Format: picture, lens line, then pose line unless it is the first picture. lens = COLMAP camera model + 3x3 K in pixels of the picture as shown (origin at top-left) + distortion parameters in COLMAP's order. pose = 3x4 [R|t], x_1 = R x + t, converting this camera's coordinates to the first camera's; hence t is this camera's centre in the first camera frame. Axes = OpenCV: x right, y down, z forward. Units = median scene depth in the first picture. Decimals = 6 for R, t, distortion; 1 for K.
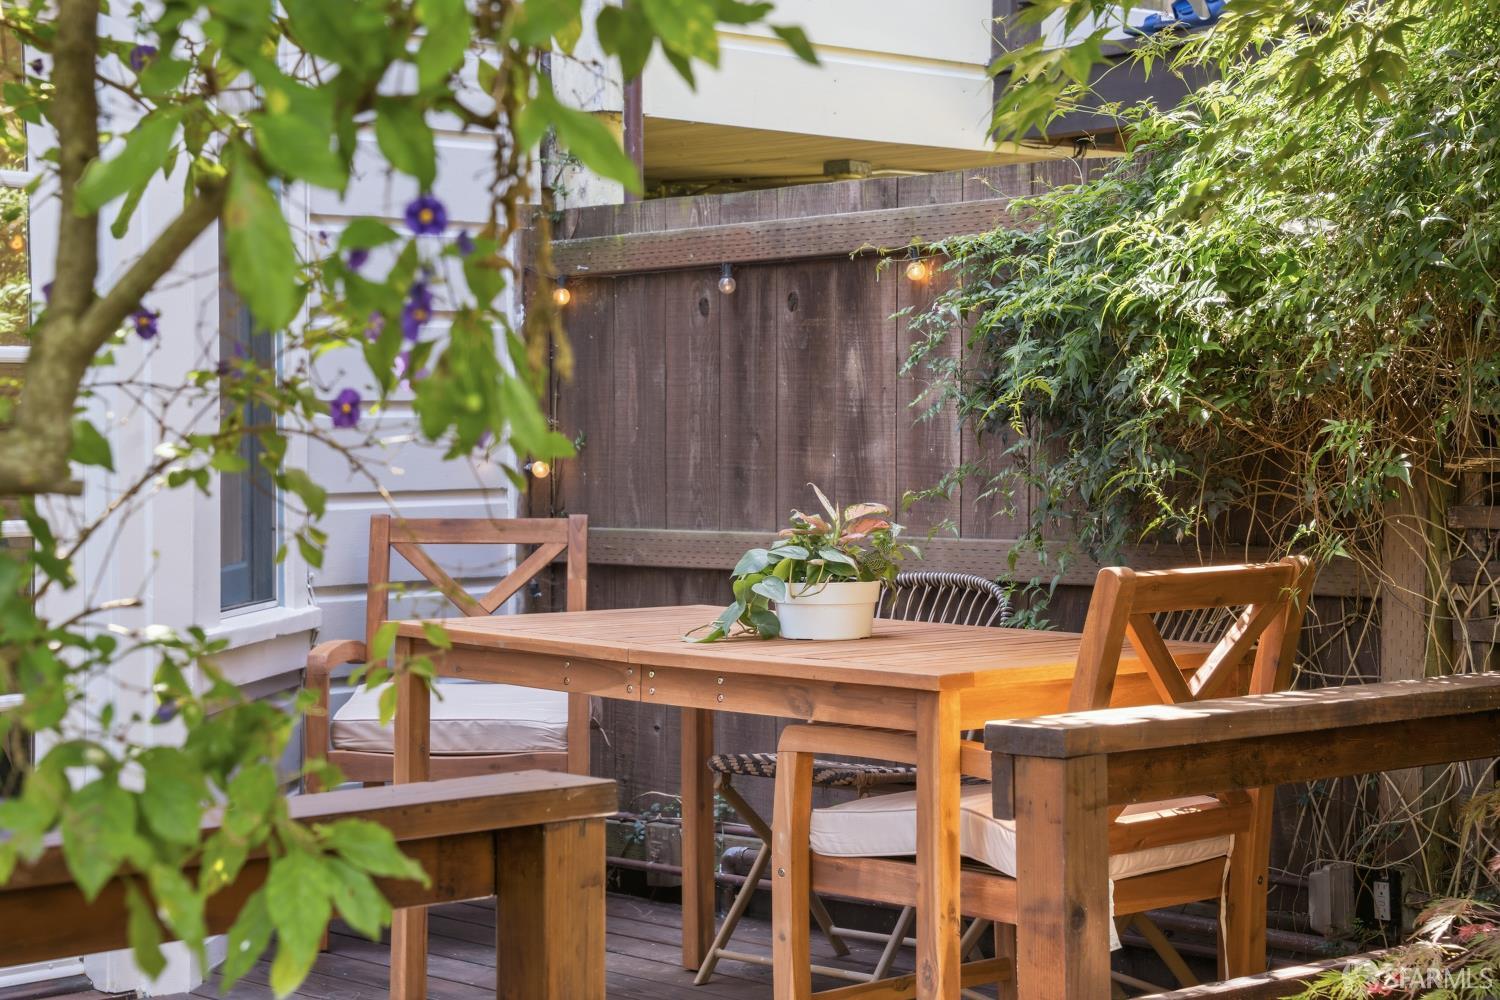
lens RADIAL K [[2809.0, 0, 750.0], [0, 2809.0, 500.0], [0, 0, 1]] dist [0.287777, -0.078898]
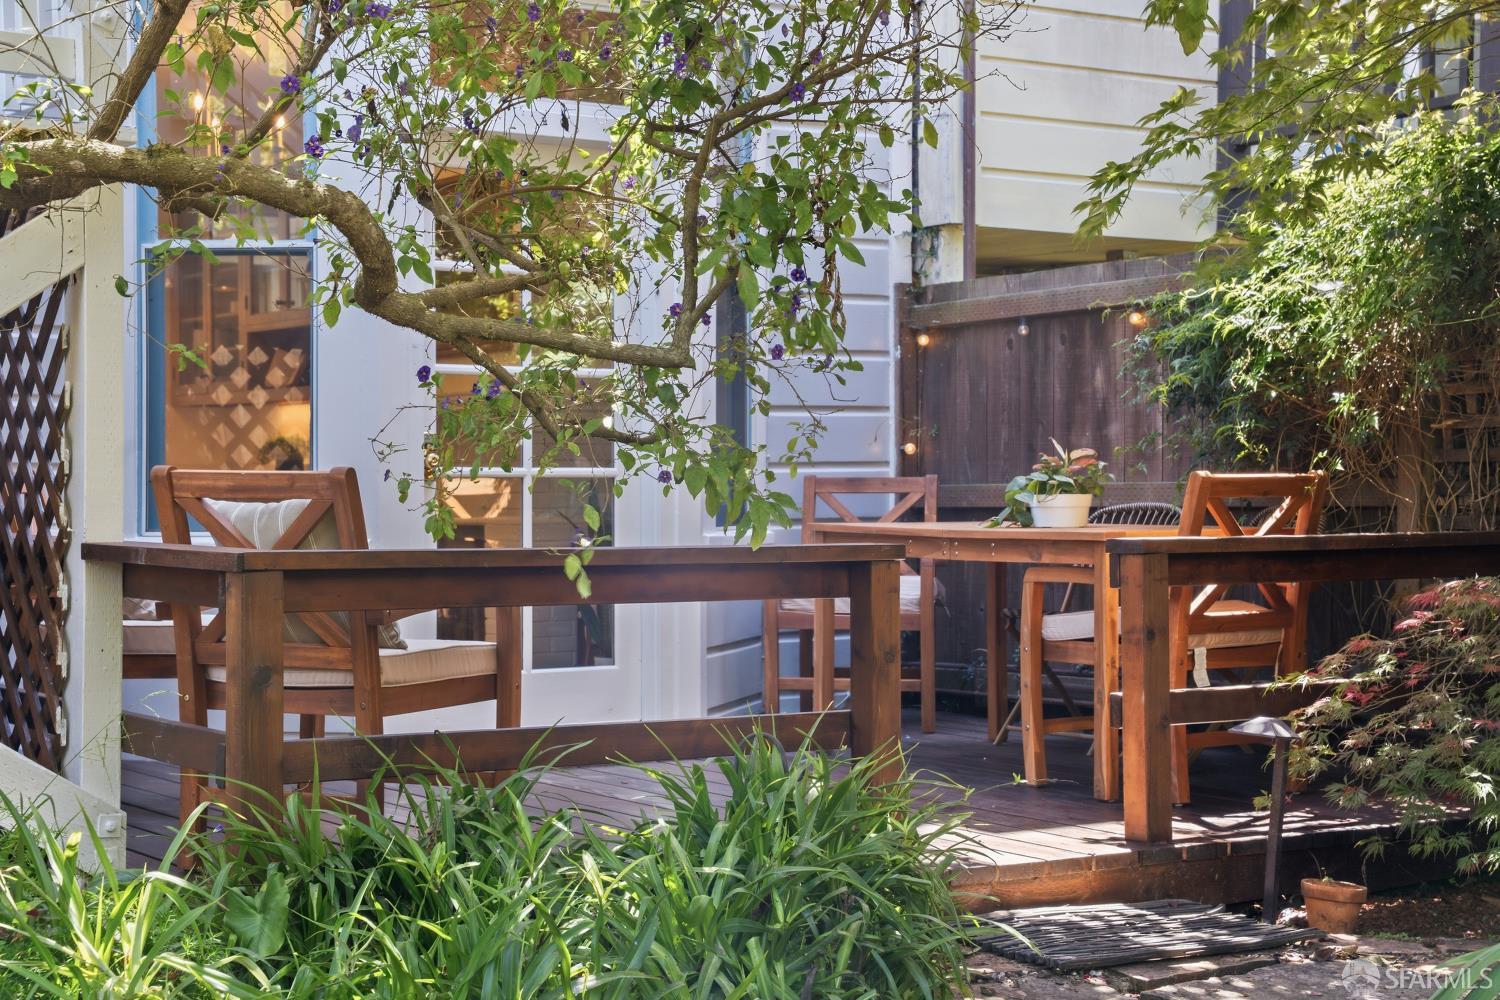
lens RADIAL K [[2477.8, 0, 750.0], [0, 2477.8, 500.0], [0, 0, 1]] dist [0.150655, 0.054664]
pose [[0.986710, -0.000826, -0.162490, 0.090105], [-0.002569, 0.999783, -0.020682, 0.066478], [0.162472, 0.020825, 0.986493, -0.556643]]
